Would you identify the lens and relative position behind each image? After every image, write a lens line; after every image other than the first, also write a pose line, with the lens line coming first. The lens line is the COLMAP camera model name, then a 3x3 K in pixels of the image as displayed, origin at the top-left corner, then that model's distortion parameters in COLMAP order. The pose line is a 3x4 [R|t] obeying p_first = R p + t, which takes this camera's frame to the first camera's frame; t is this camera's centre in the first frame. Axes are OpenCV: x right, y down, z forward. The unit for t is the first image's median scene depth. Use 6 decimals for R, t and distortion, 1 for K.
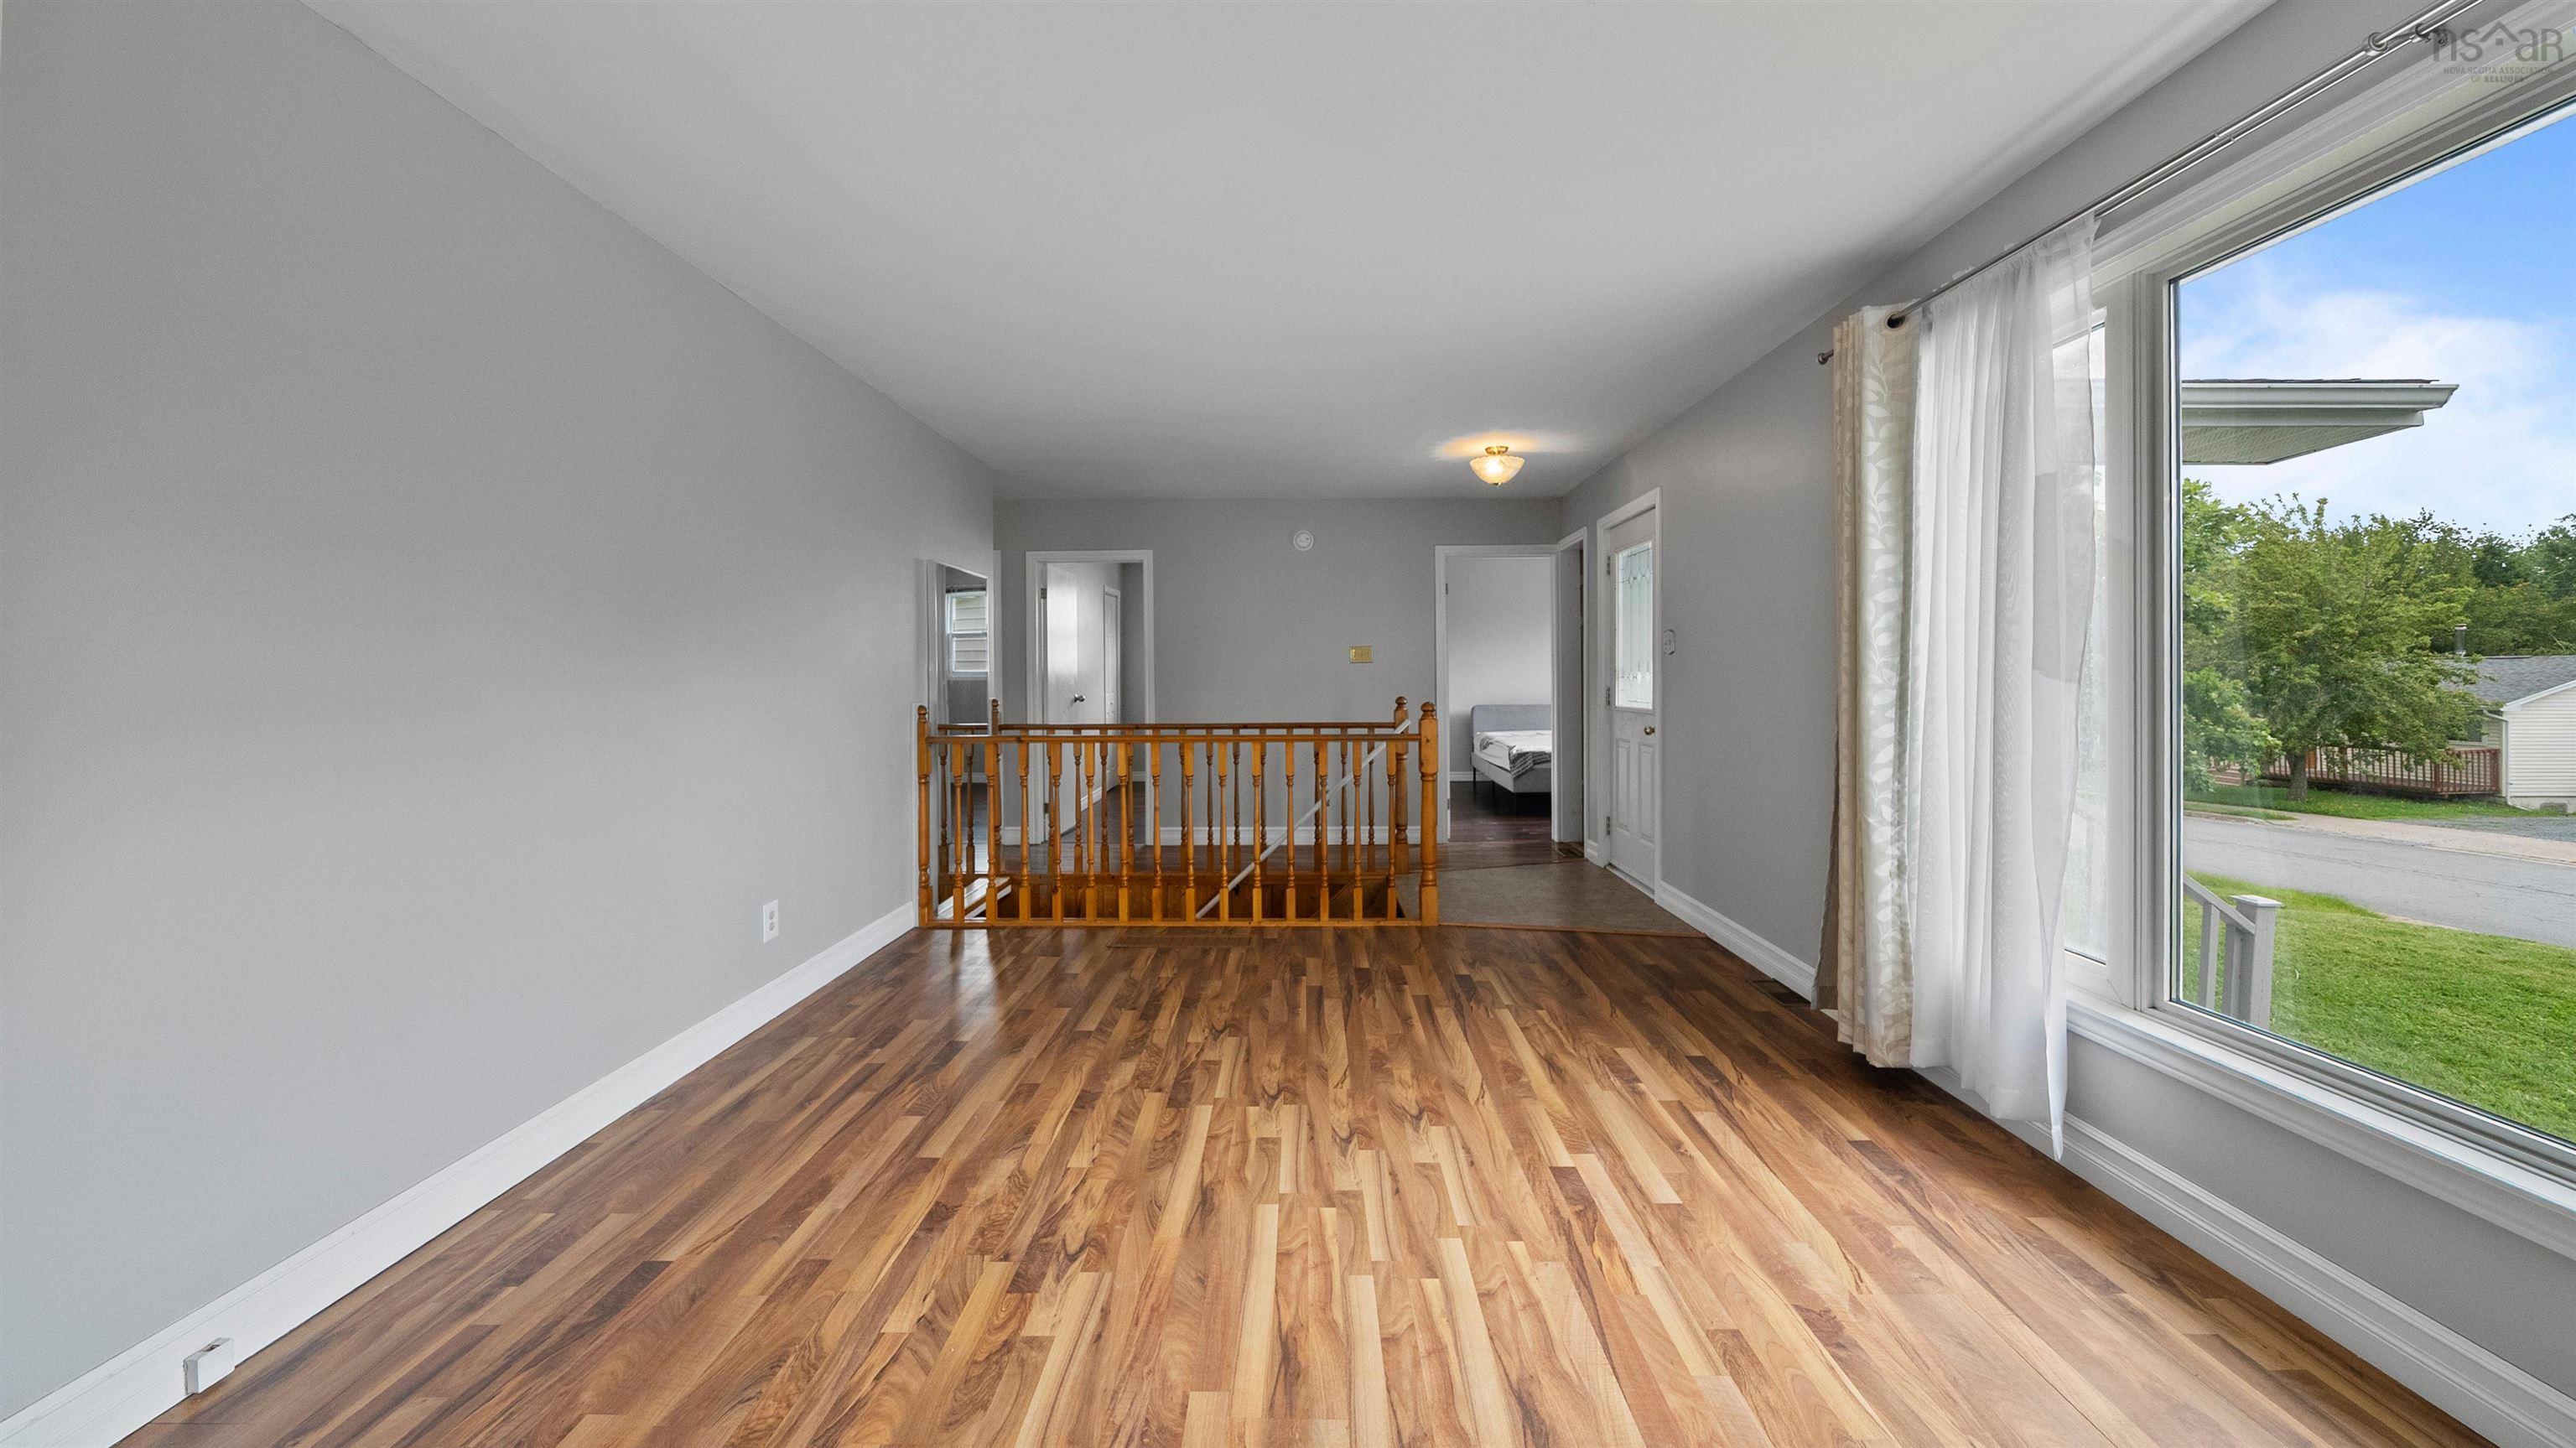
lens RADIAL K [[909.1, 0, 1294.7], [0, 909.1, 671.7], [0, 0, 1]] dist [-0.002394, -0.000133]
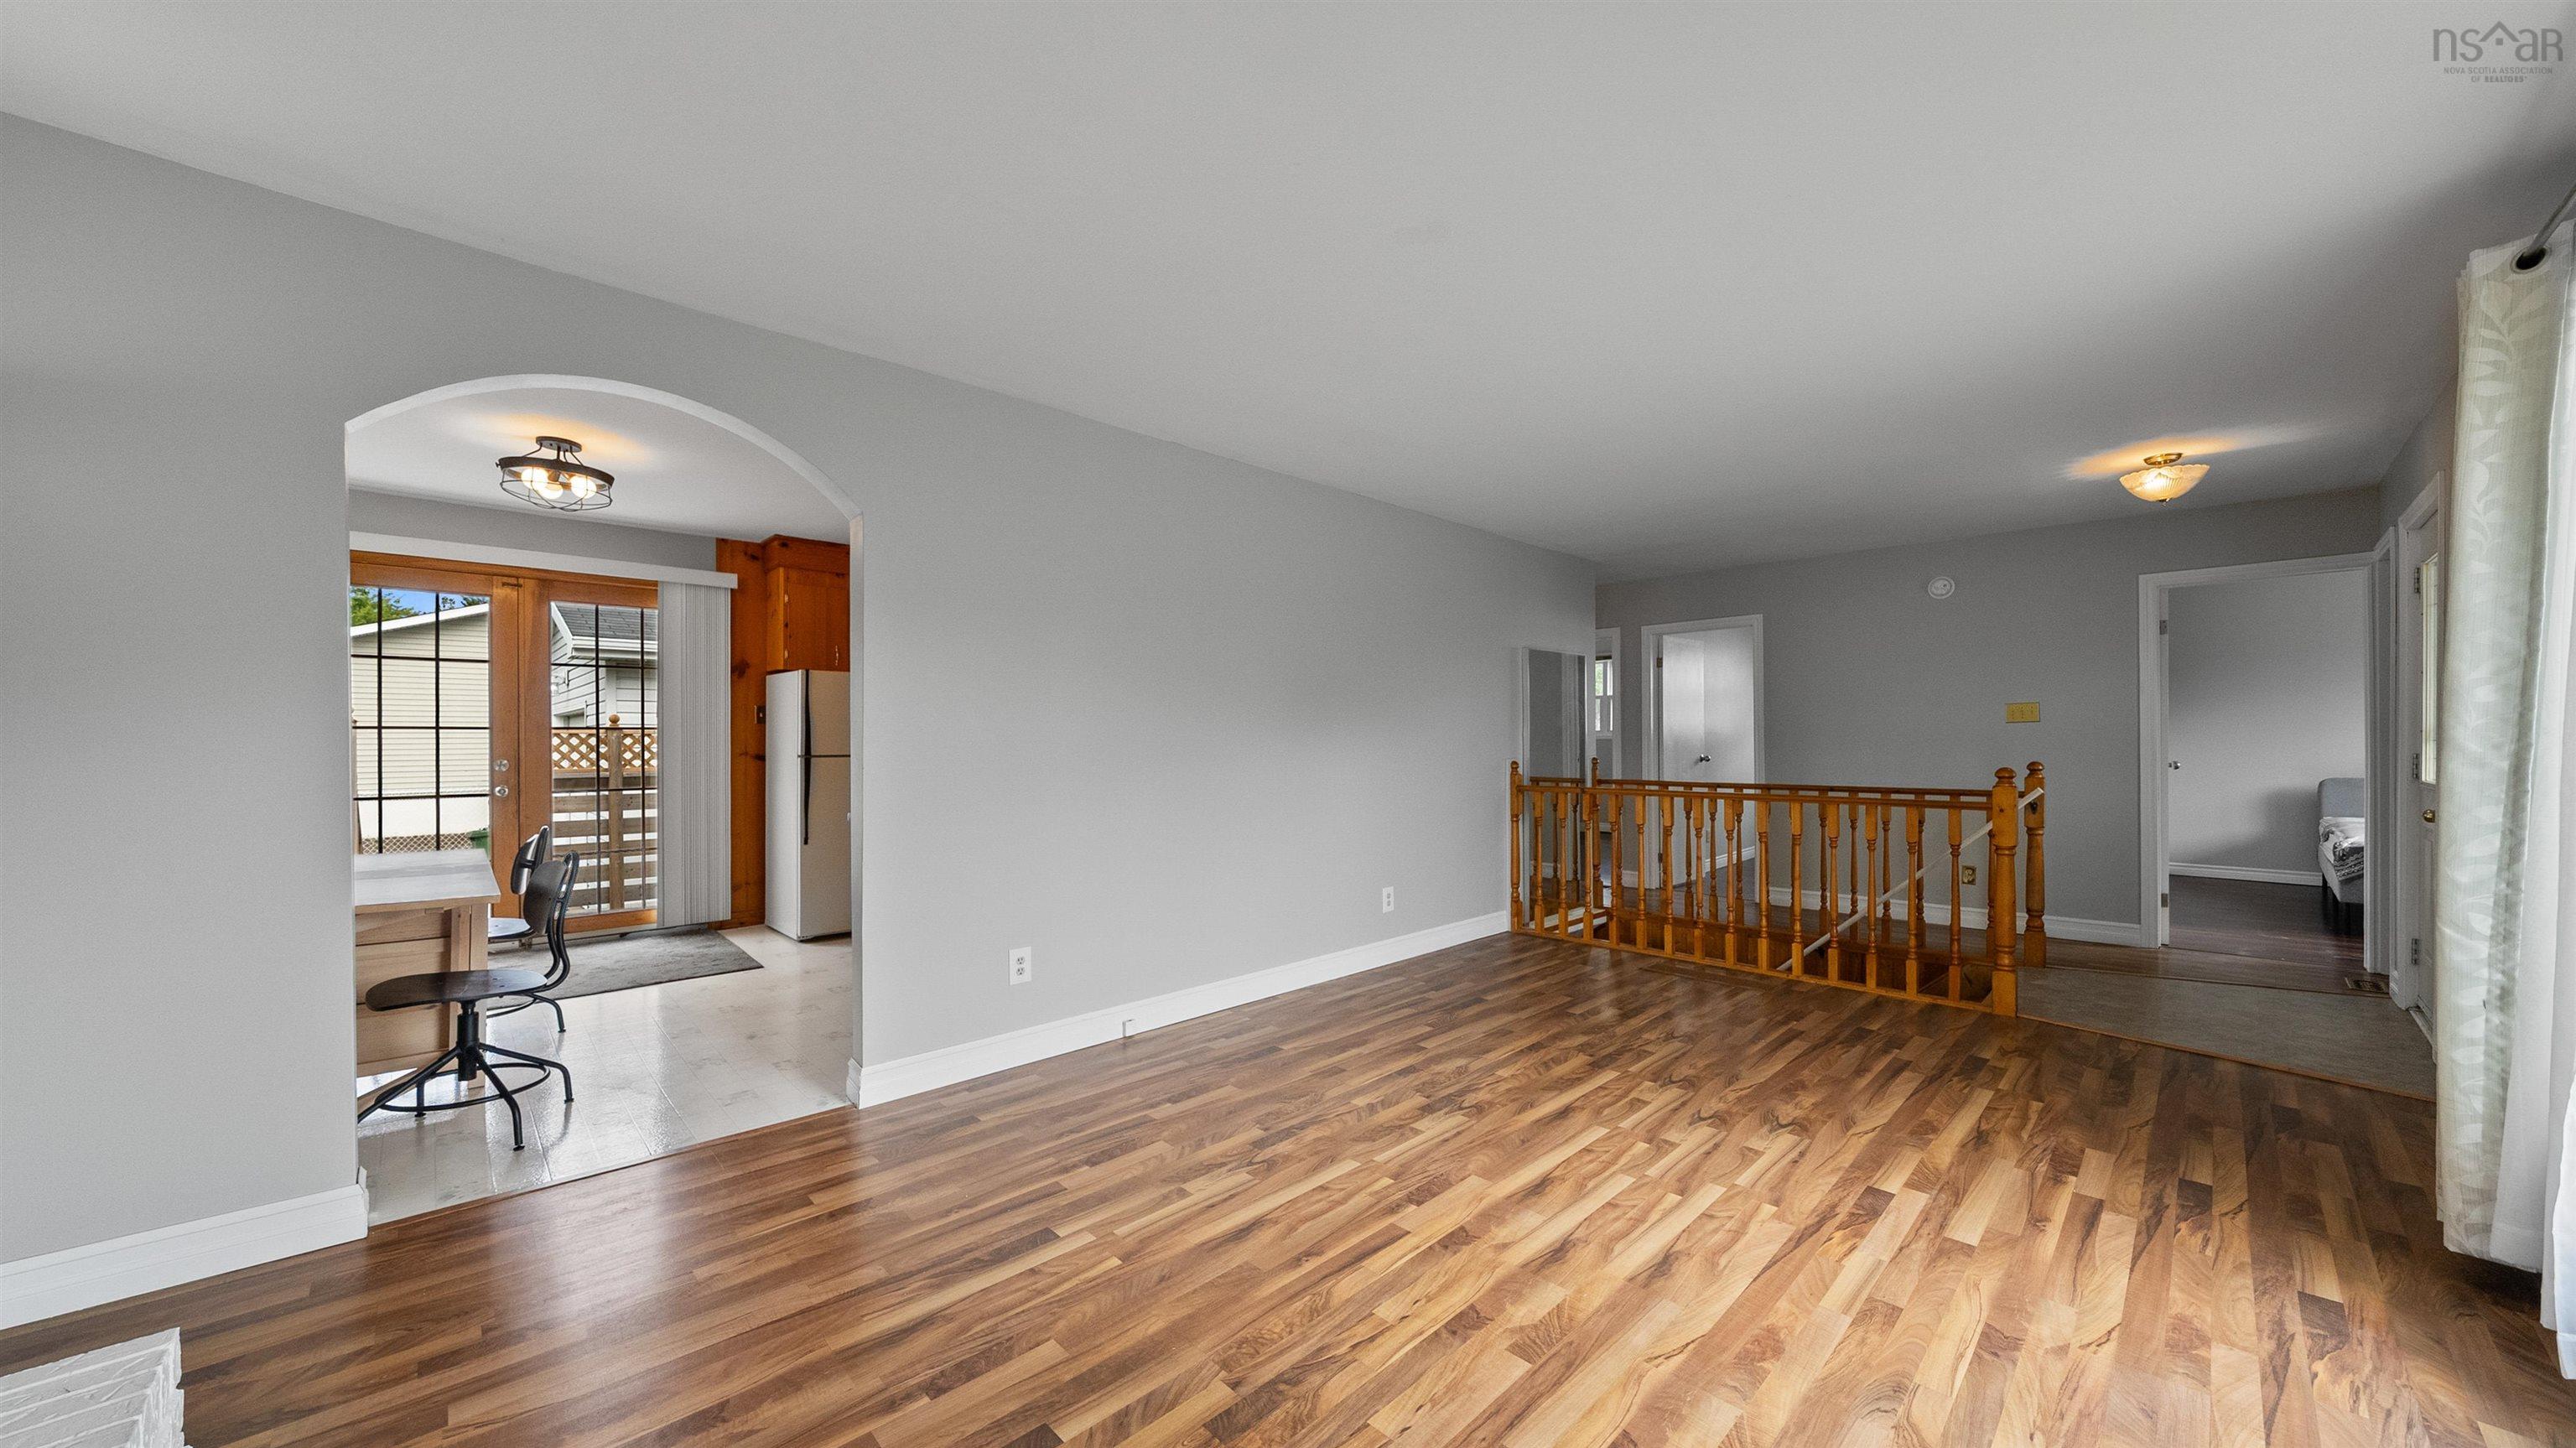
lens RADIAL K [[906.4, 0, 1284.9], [0, 906.4, 730.2], [0, 0, 1]] dist [-0.005044, -0.000110]
pose [[0.700609, -0.004387, -0.713532, 0.462650], [0.004070, 0.999989, -0.002152, -0.007850], [0.713534, -0.001396, 0.700620, -0.223592]]
